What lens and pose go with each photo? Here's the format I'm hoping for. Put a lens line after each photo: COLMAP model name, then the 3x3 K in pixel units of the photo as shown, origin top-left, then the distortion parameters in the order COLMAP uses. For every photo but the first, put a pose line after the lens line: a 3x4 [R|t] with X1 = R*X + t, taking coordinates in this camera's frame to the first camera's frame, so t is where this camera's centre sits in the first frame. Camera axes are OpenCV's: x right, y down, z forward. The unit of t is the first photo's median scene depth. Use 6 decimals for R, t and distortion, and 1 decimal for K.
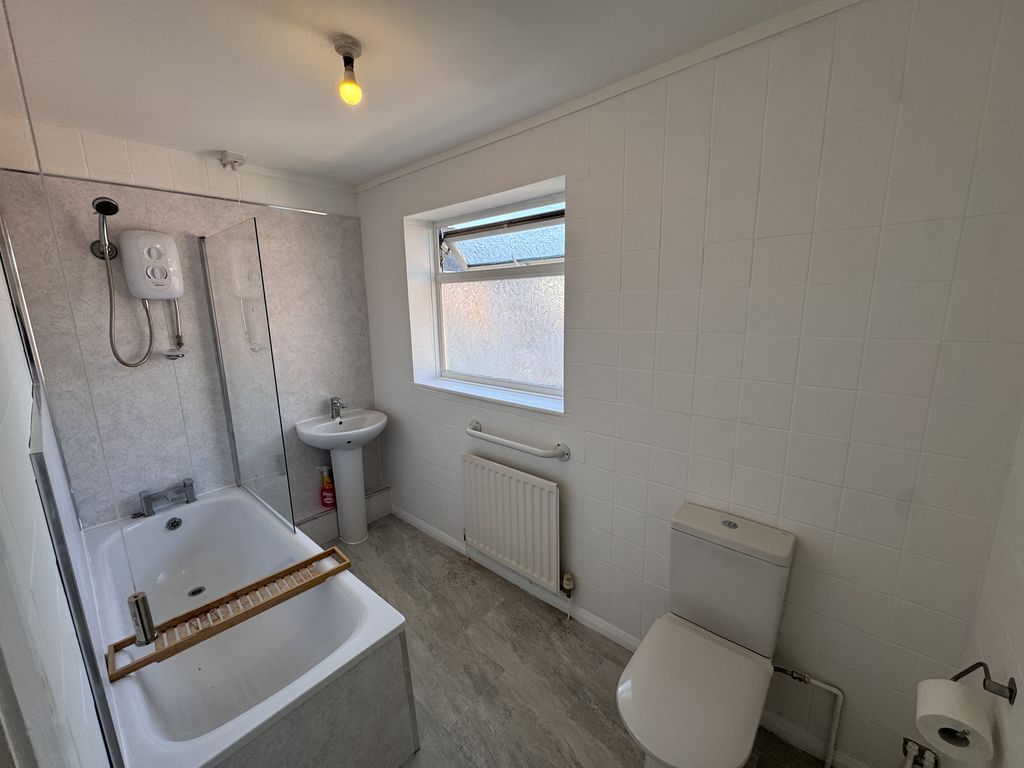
lens RADIAL K [[408.7, 0, 514.4], [0, 408.7, 382.7], [0, 0, 1]] dist [-0.002056, 0.000052]
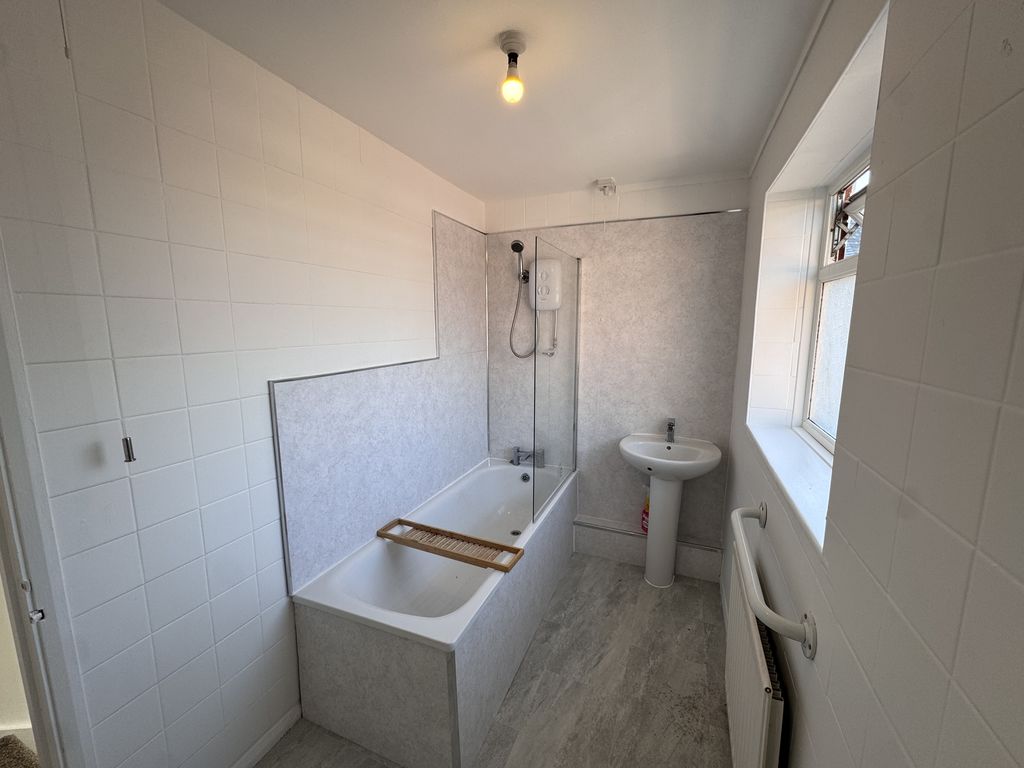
lens RADIAL K [[408.7, 0, 513.8], [0, 408.7, 385.2], [0, 0, 1]] dist [-0.002056, 0.000052]
pose [[0.320013, 0.156759, -0.934354, 0.314501], [-0.191354, 0.976586, 0.098306, -0.065519], [0.927887, 0.147333, 0.342517, 0.410659]]
